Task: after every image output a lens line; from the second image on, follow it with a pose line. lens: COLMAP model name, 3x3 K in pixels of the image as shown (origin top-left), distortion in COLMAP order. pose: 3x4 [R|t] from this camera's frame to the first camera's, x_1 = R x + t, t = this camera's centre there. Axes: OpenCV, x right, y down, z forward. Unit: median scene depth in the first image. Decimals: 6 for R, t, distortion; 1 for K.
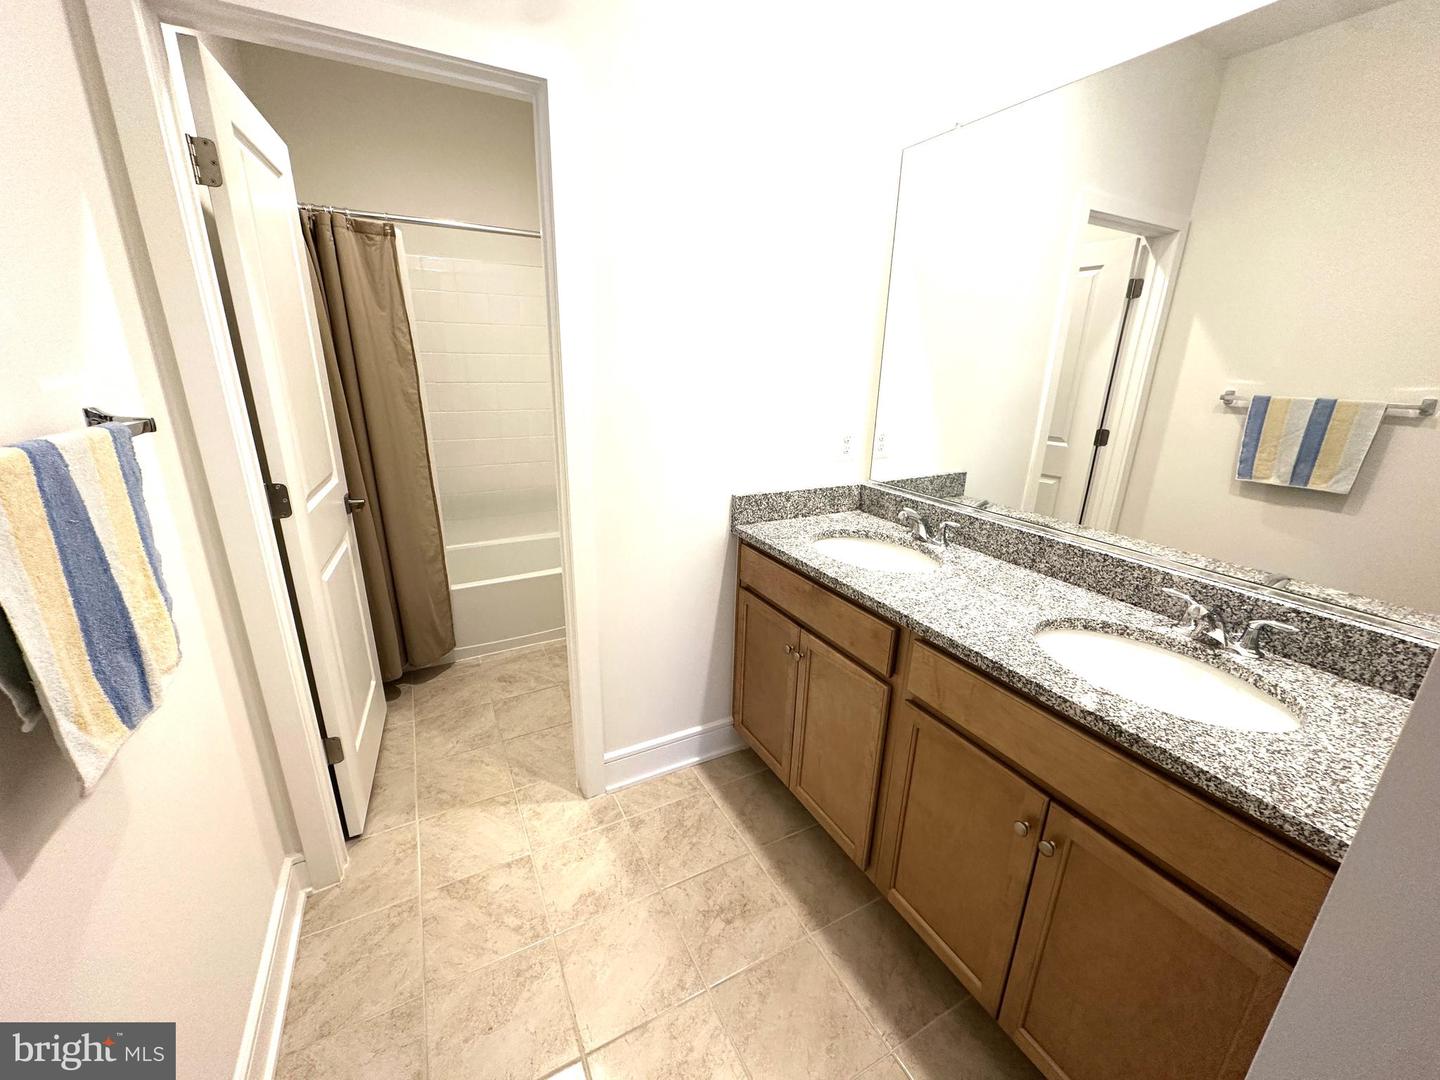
lens RADIAL K [[567.8, 0, 720.9], [0, 567.8, 533.0], [0, 0, 1]] dist [-0.004048, 0.000022]
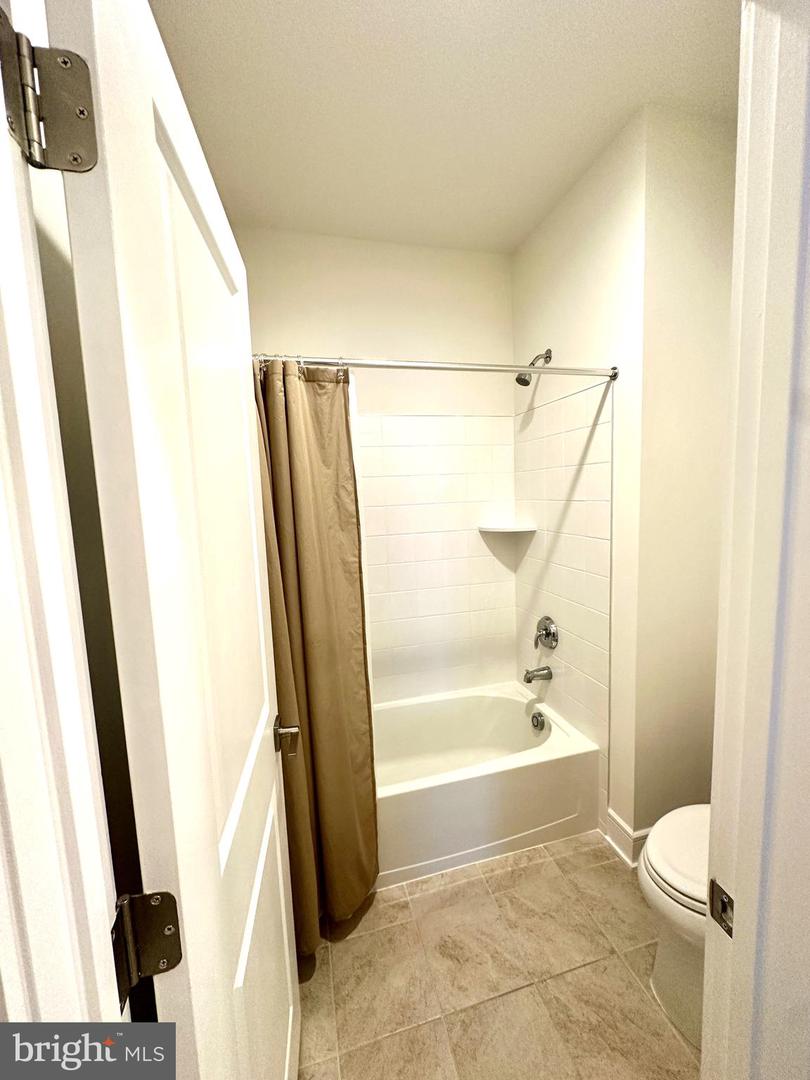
lens RADIAL K [[425.8, 0, 405.0], [0, 425.8, 540.2], [0, 0, 1]] dist [-0.004048, 0.000022]
pose [[0.968948, -0.028696, -0.245593, -0.346102], [-0.017912, 0.982487, -0.185466, -0.178546], [0.246614, 0.184106, 0.951465, 0.463626]]
